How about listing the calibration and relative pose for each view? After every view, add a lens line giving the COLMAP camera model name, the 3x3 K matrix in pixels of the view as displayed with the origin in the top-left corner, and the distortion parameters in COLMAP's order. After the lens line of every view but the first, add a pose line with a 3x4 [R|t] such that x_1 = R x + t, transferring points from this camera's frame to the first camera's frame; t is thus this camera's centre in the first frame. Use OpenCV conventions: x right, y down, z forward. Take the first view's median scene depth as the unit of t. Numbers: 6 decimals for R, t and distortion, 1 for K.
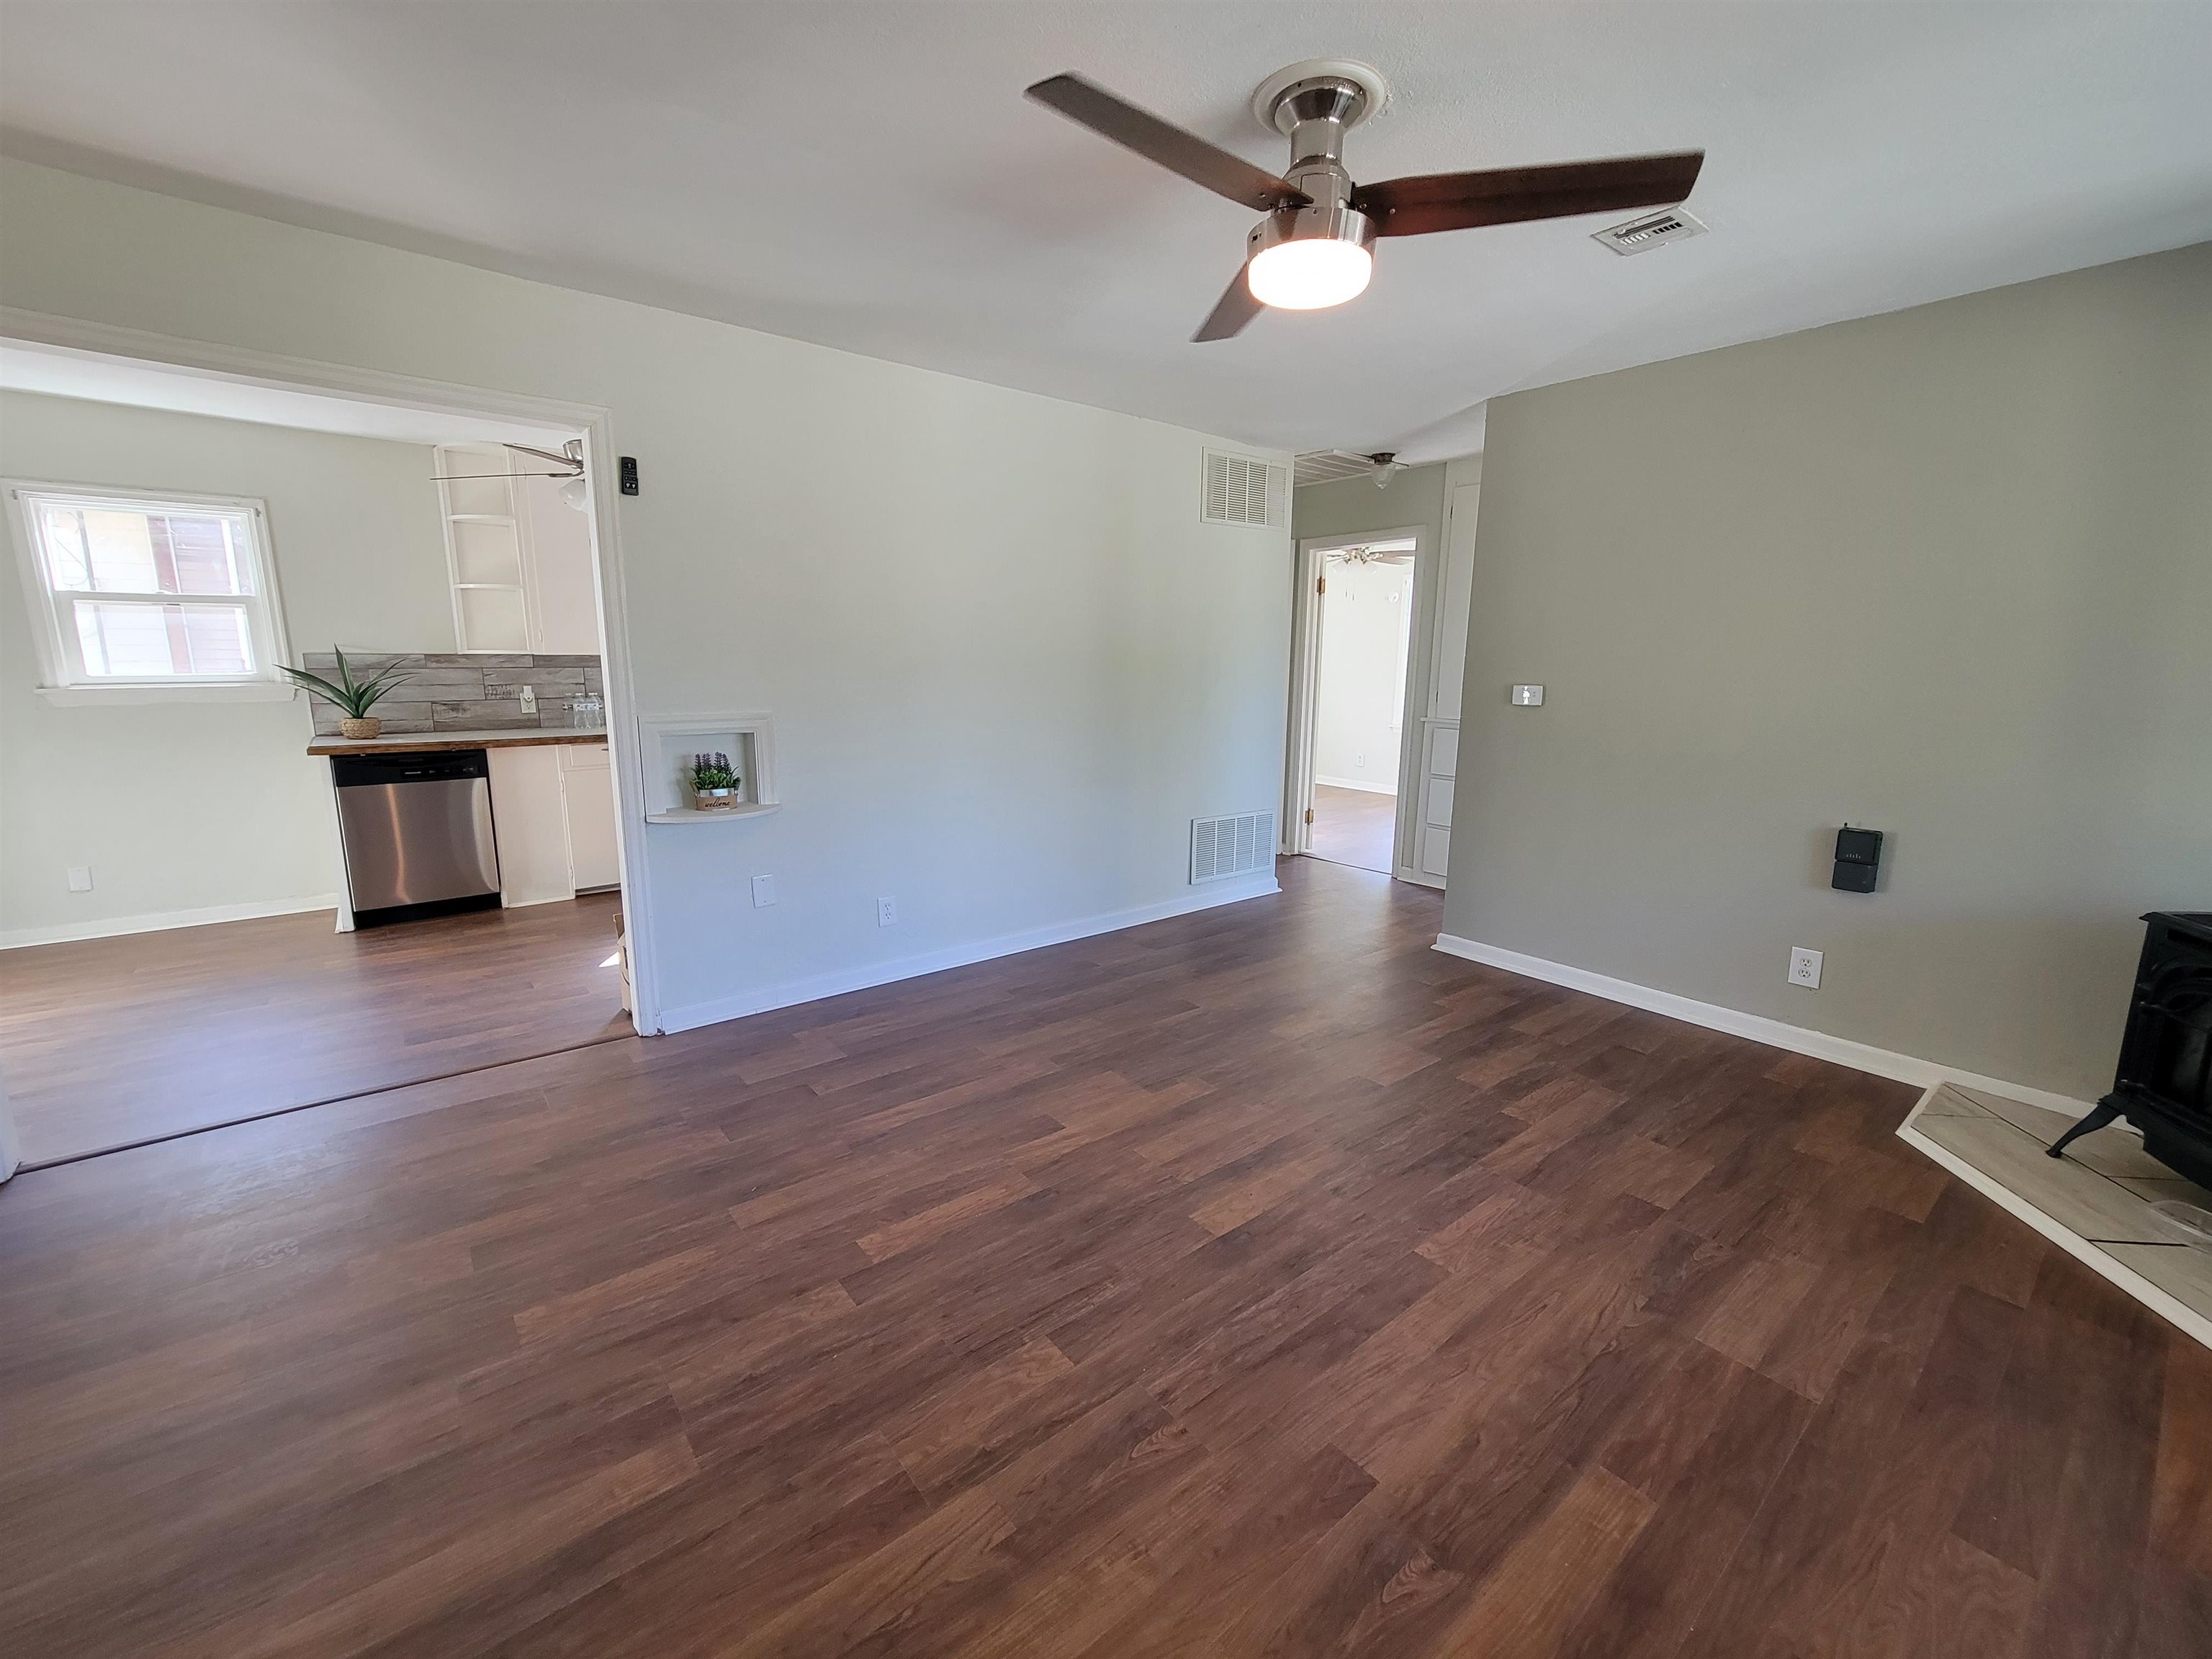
lens RADIAL K [[906.7, 0, 1117.2], [0, 906.7, 822.6], [0, 0, 1]] dist [-0.000391, 0.000236]
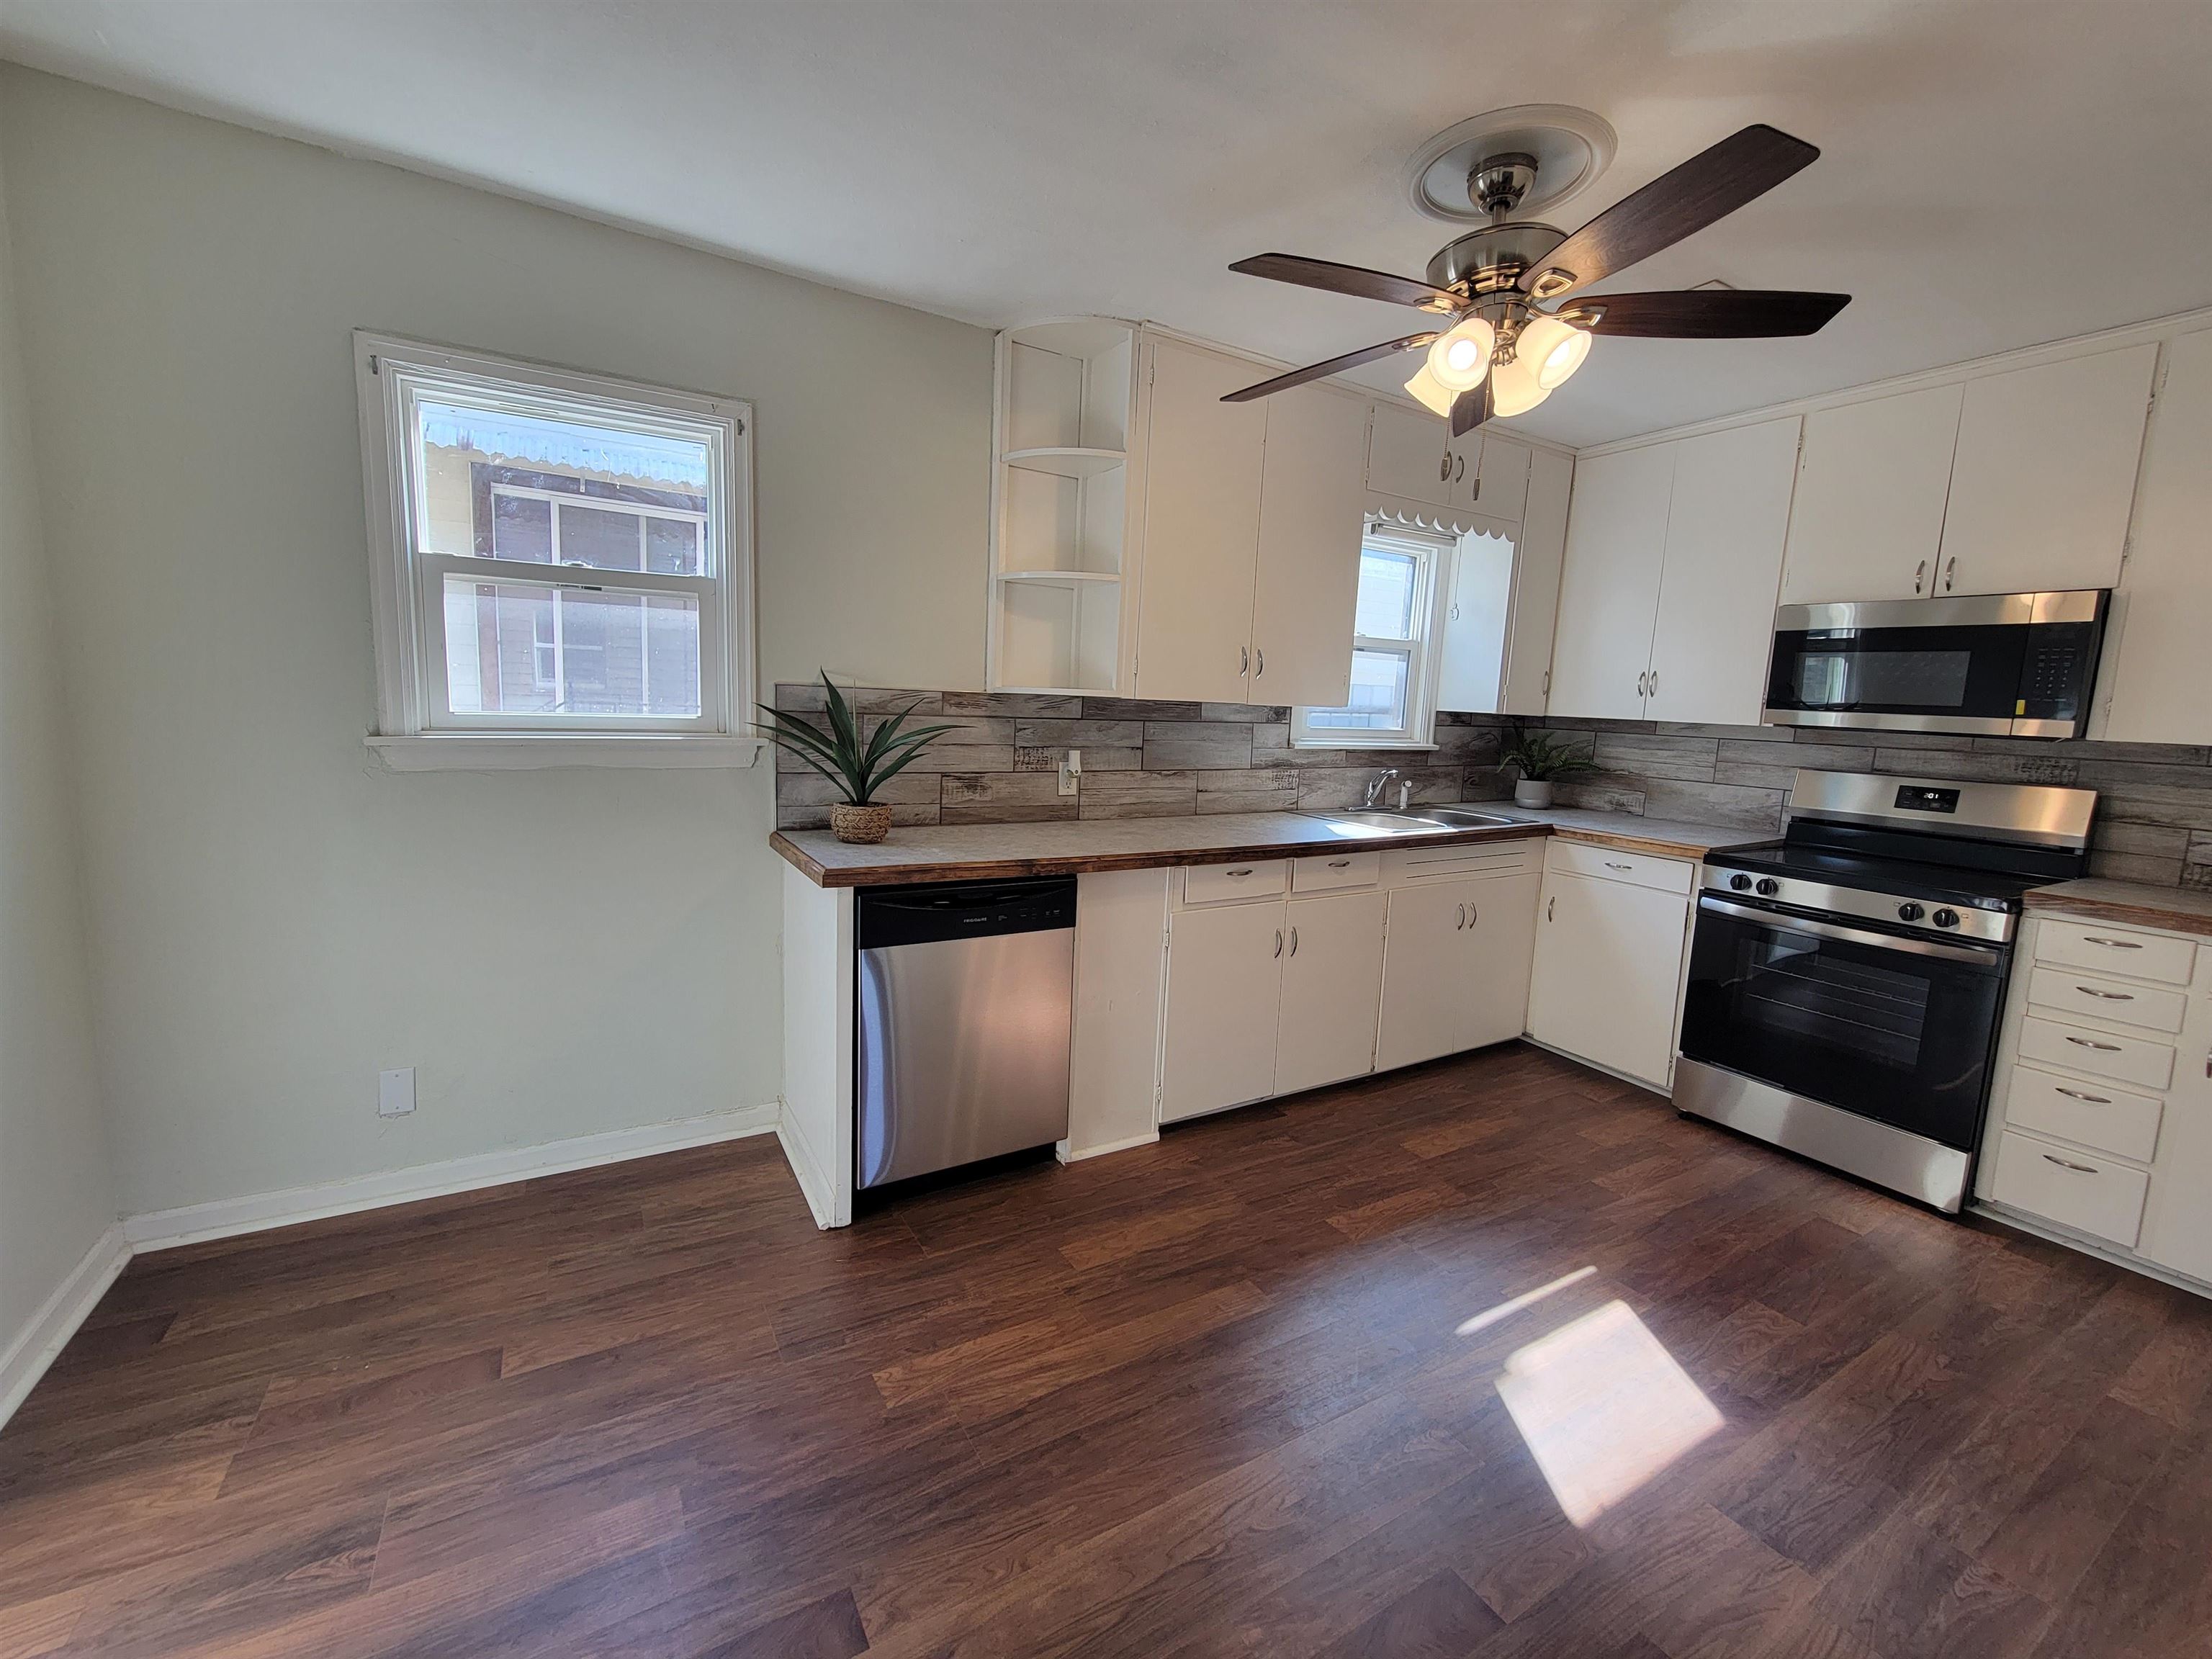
lens RADIAL K [[906.7, 0, 1105.5], [0, 906.7, 824.7], [0, 0, 1]] dist [-0.000391, 0.000236]
pose [[0.987235, 0.056687, -0.148839, -0.605037], [-0.064146, 0.996889, -0.045794, -0.086816], [0.145780, 0.054757, 0.987800, 0.479185]]
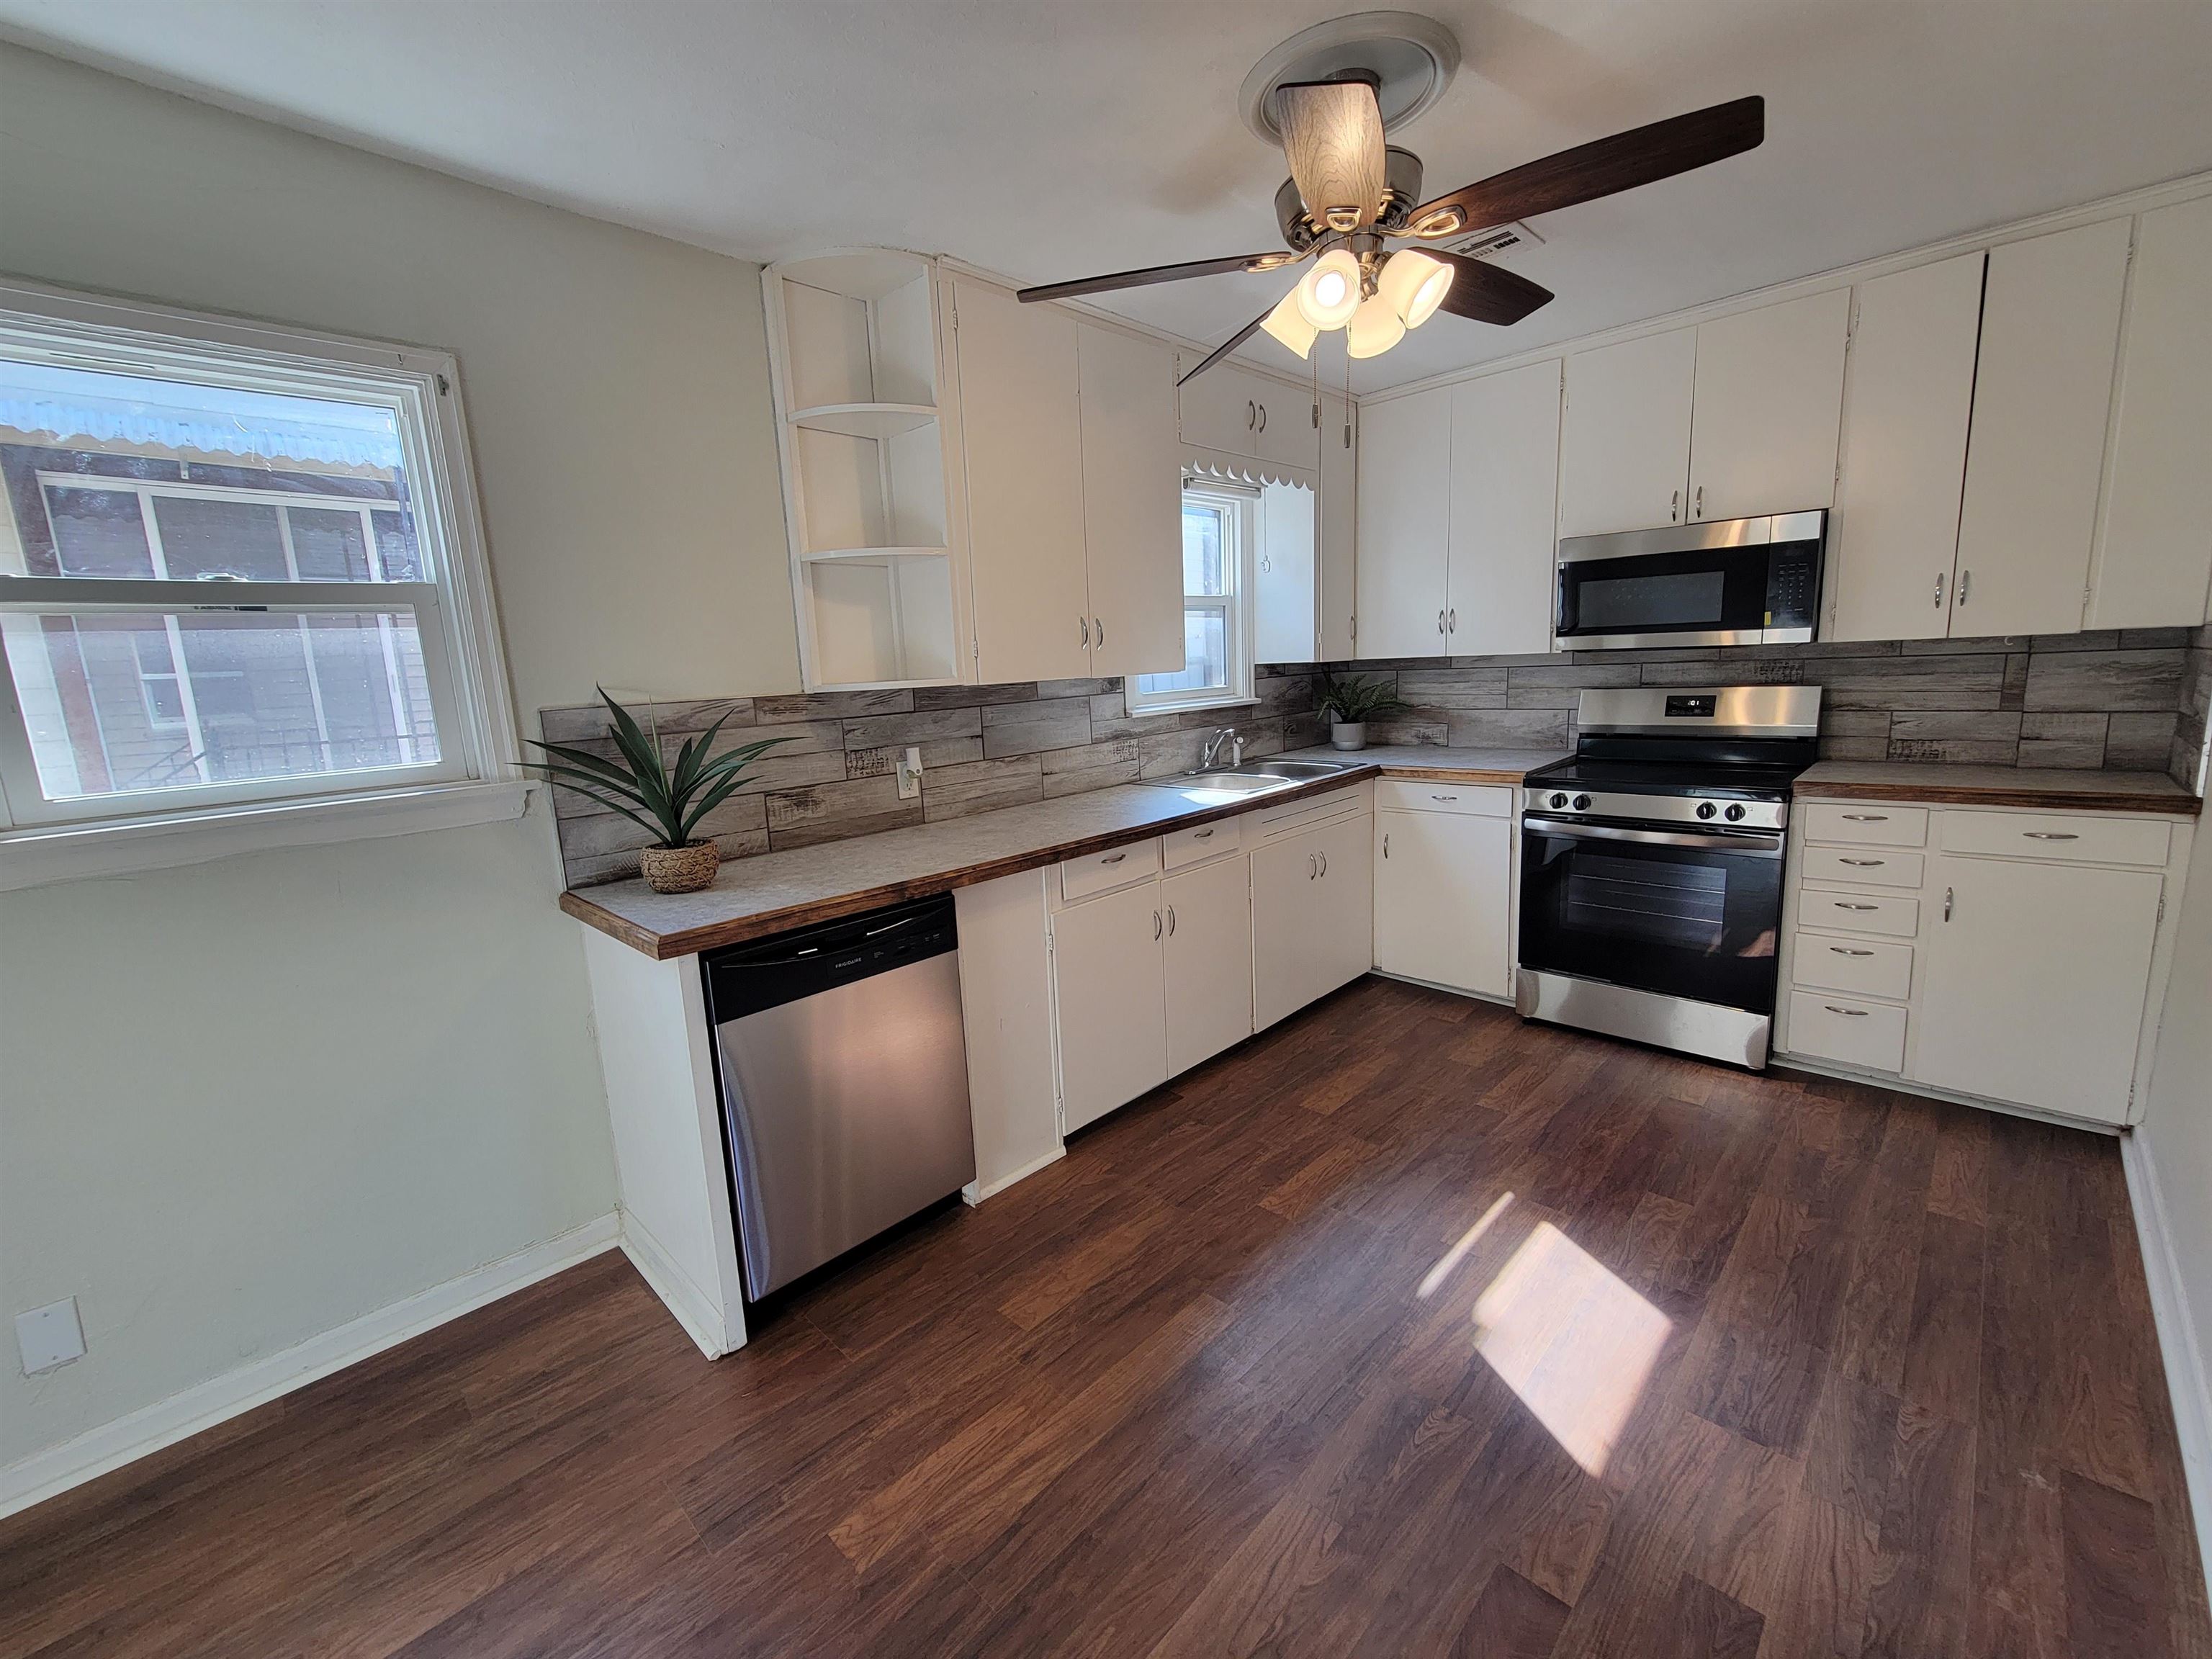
lens RADIAL K [[906.7, 0, 1104.2], [0, 906.7, 823.3], [0, 0, 1]] dist [-0.000391, 0.000236]
pose [[0.993309, -0.070166, 0.091727, -0.661581], [0.071192, 0.997431, -0.007962, -0.106626], [-0.090933, 0.014439, 0.995752, 0.525979]]
